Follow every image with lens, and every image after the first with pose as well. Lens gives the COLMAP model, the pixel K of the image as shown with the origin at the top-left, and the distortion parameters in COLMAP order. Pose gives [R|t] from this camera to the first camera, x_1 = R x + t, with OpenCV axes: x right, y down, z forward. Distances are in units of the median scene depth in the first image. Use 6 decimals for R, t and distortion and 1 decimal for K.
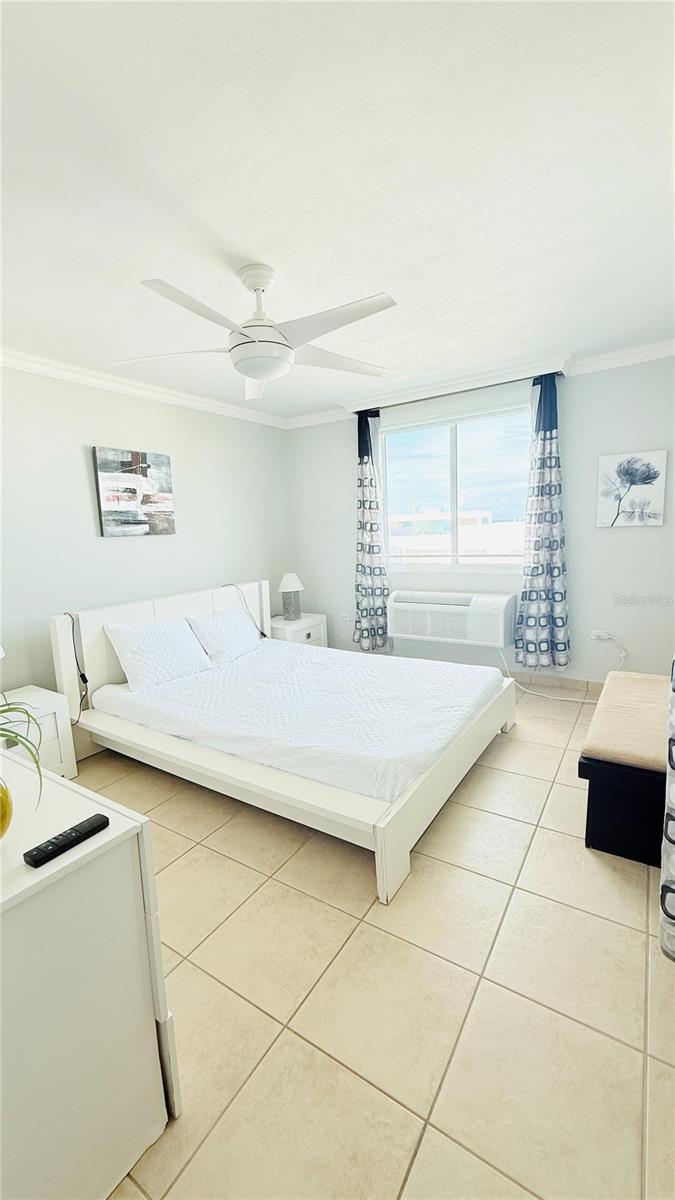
lens RADIAL K [[479.1, 0, 337.5], [0, 479.1, 600.0], [0, 0, 1]] dist [-0.000483, 0.000379]
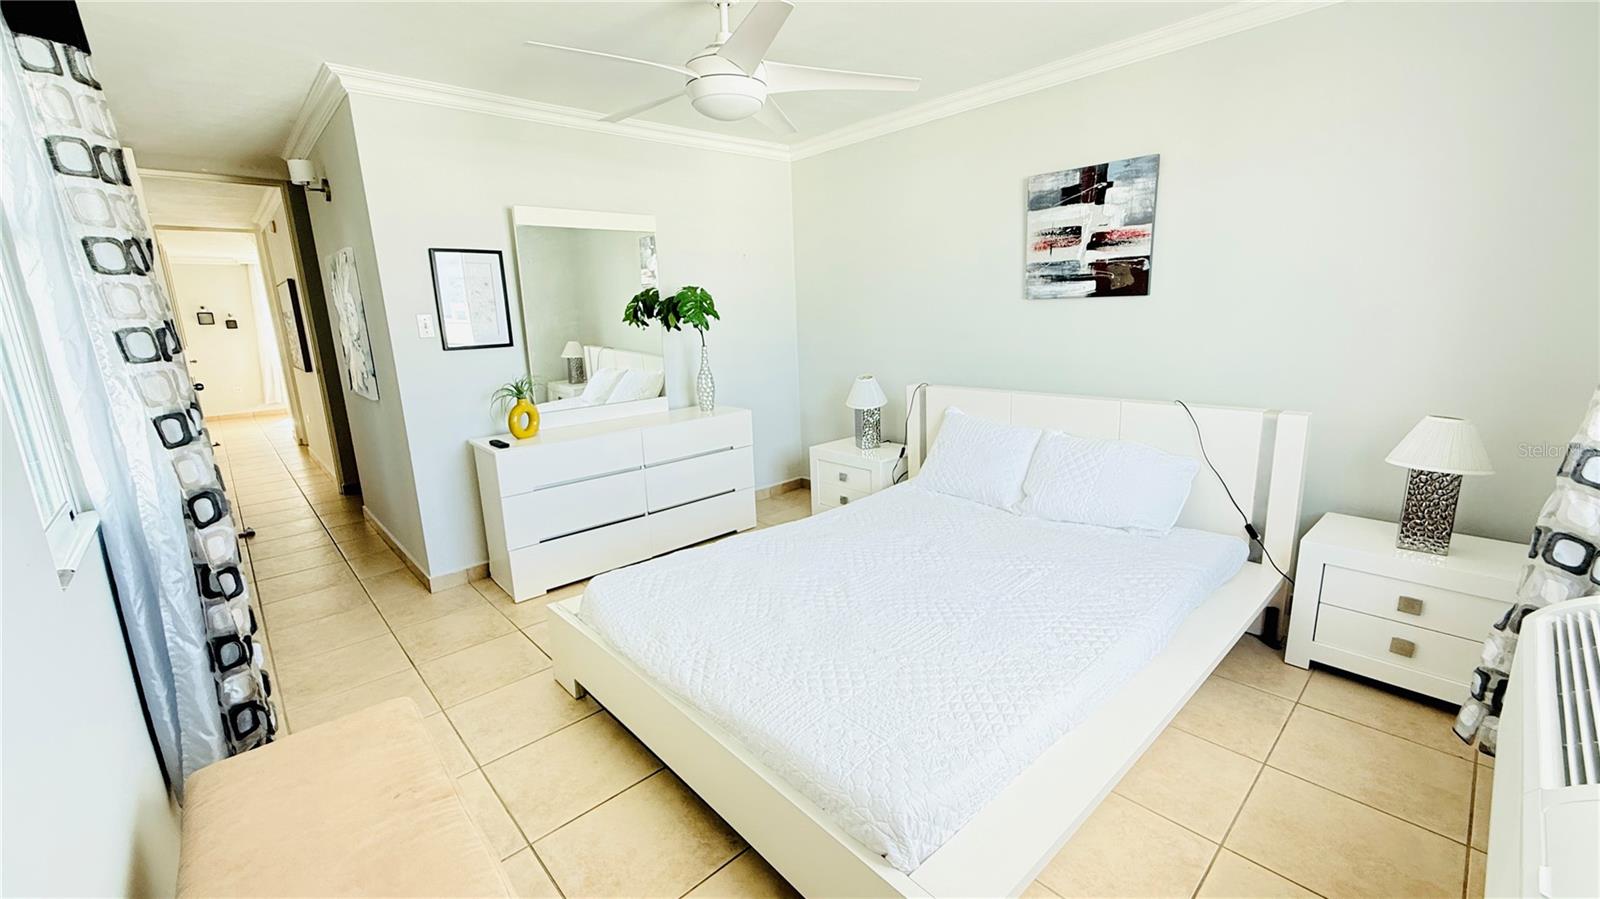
lens RADIAL K [[638.7, 0, 800.0], [0, 638.7, 449.5], [0, 0, 1]] dist [-0.000483, 0.000379]
pose [[-0.242780, 0.265891, -0.932931, 0.572804], [-0.098071, 0.950049, 0.296291, -0.161055], [0.965111, 0.163427, -0.204577, 0.848796]]
